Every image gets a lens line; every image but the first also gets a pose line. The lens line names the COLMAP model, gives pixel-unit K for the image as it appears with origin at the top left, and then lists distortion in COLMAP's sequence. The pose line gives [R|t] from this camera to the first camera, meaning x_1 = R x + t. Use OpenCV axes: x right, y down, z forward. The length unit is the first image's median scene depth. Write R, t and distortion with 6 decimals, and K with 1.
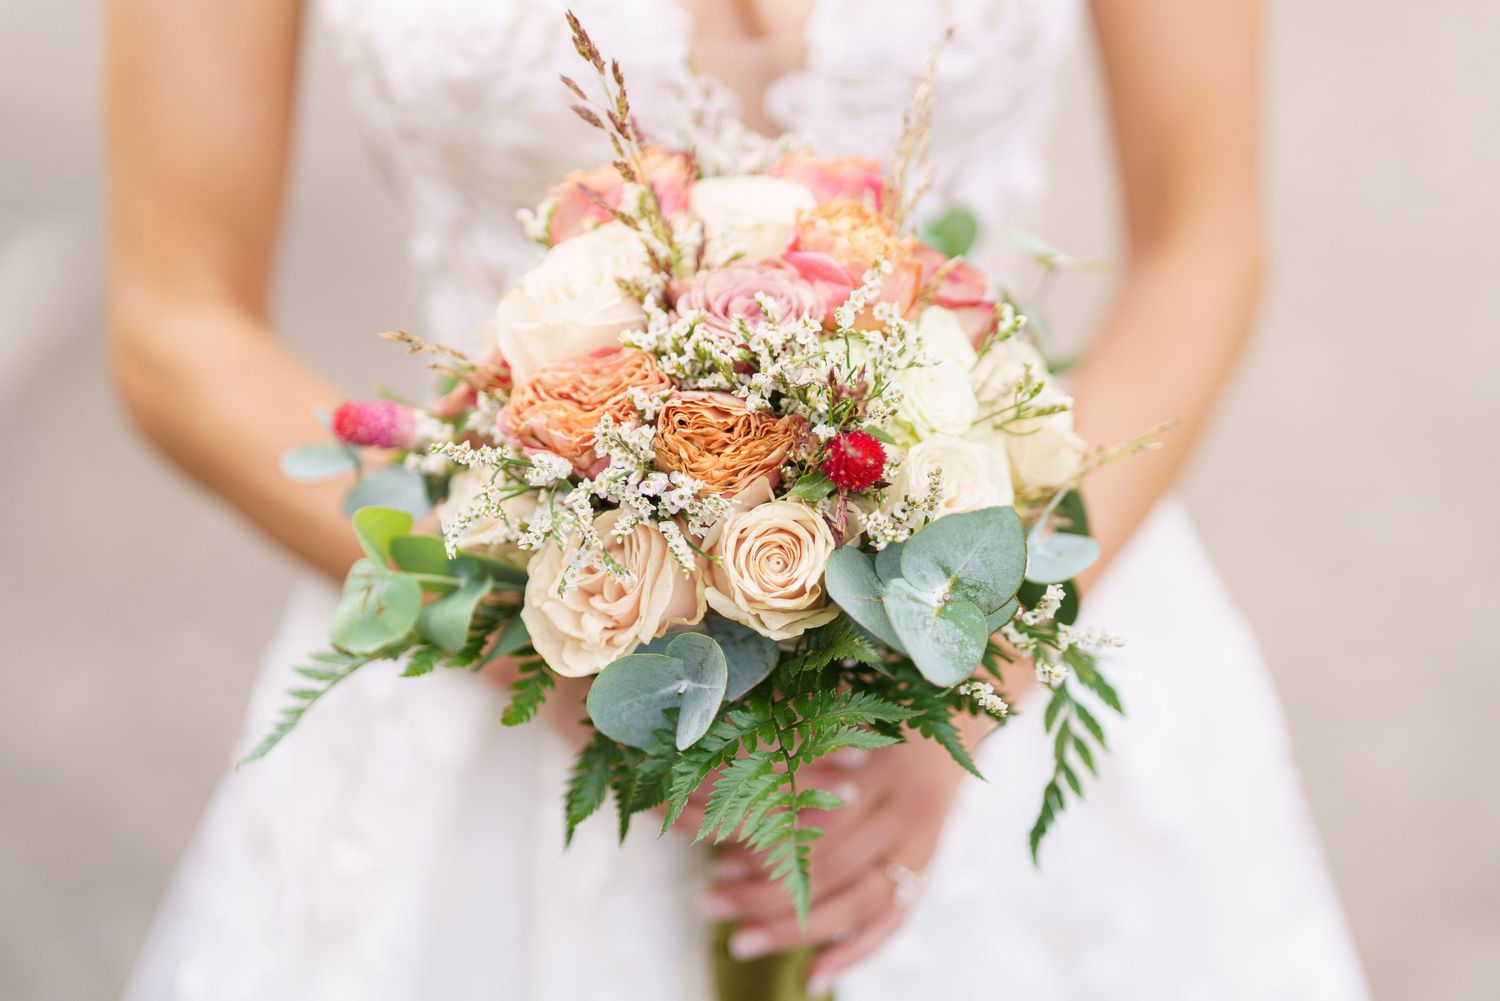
lens RADIAL K [[3503.8, 0, 752.7], [0, 3503.8, 485.3], [0, 0, 1]] dist [0.666950, 0.940900]
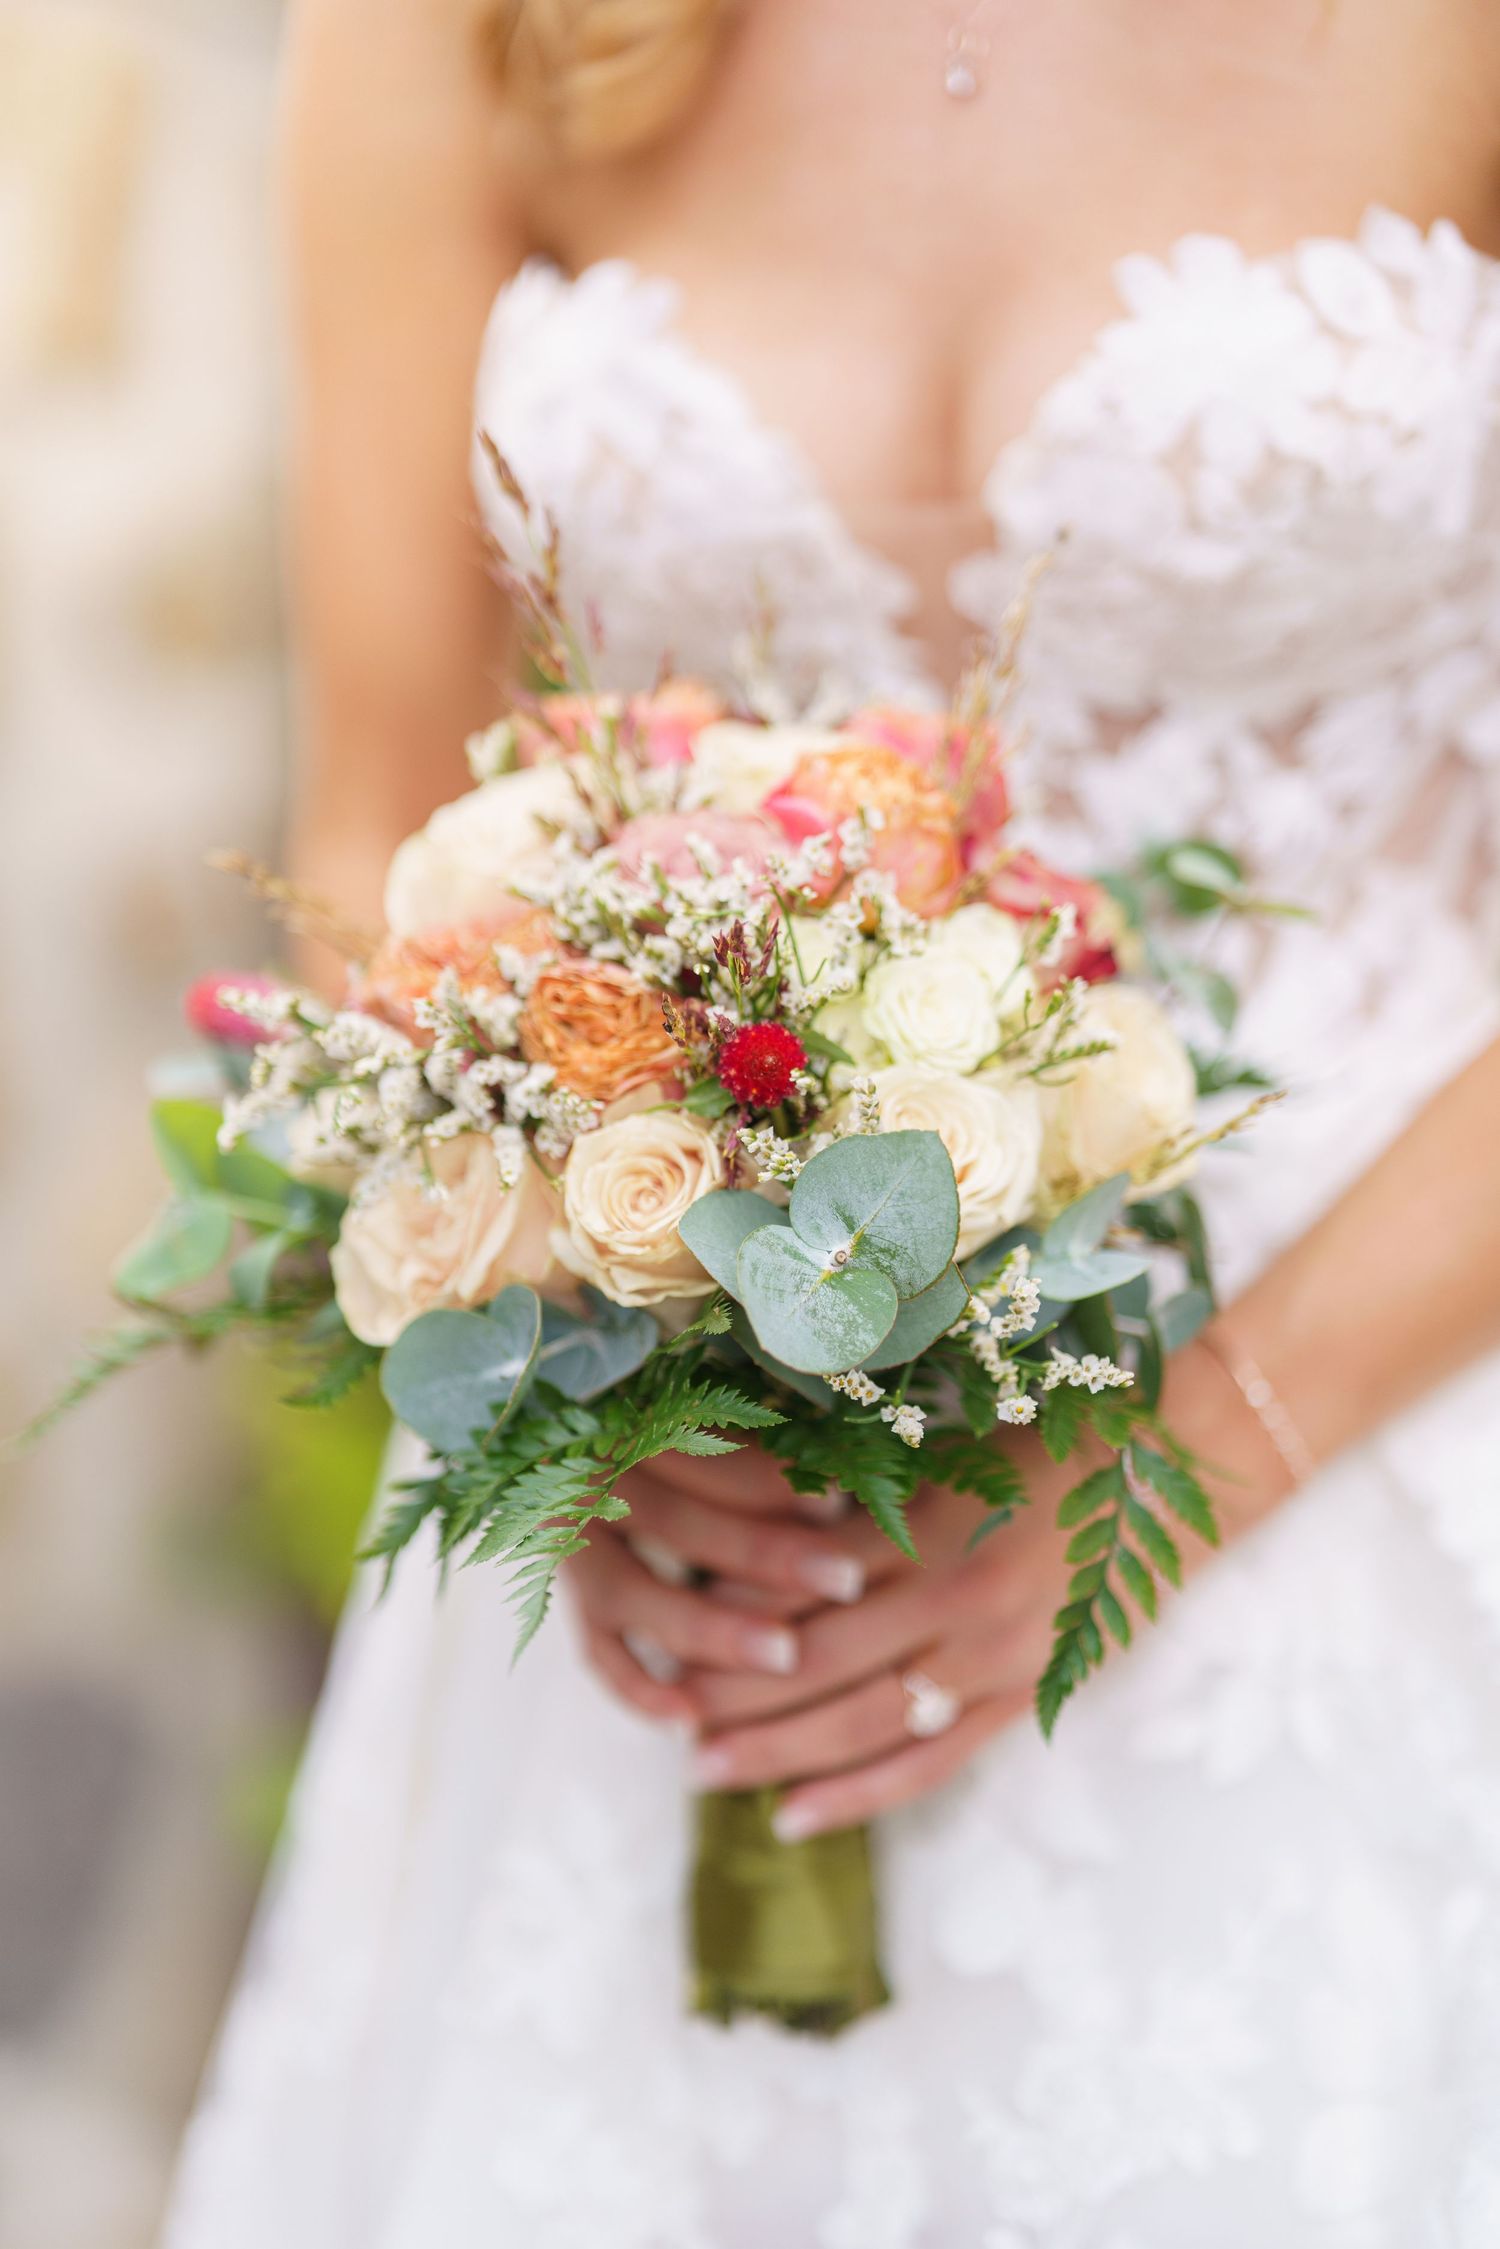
lens RADIAL K [[5253.4, 0, 747.5], [0, 5253.4, 1132.2], [0, 0, 1]] dist [0.666950, 0.940900]
pose [[0.954635, 0.101680, -0.279882, 0.320377], [-0.140359, 0.982584, -0.121772, 0.134283], [0.262626, 0.155532, 0.952280, -0.005075]]
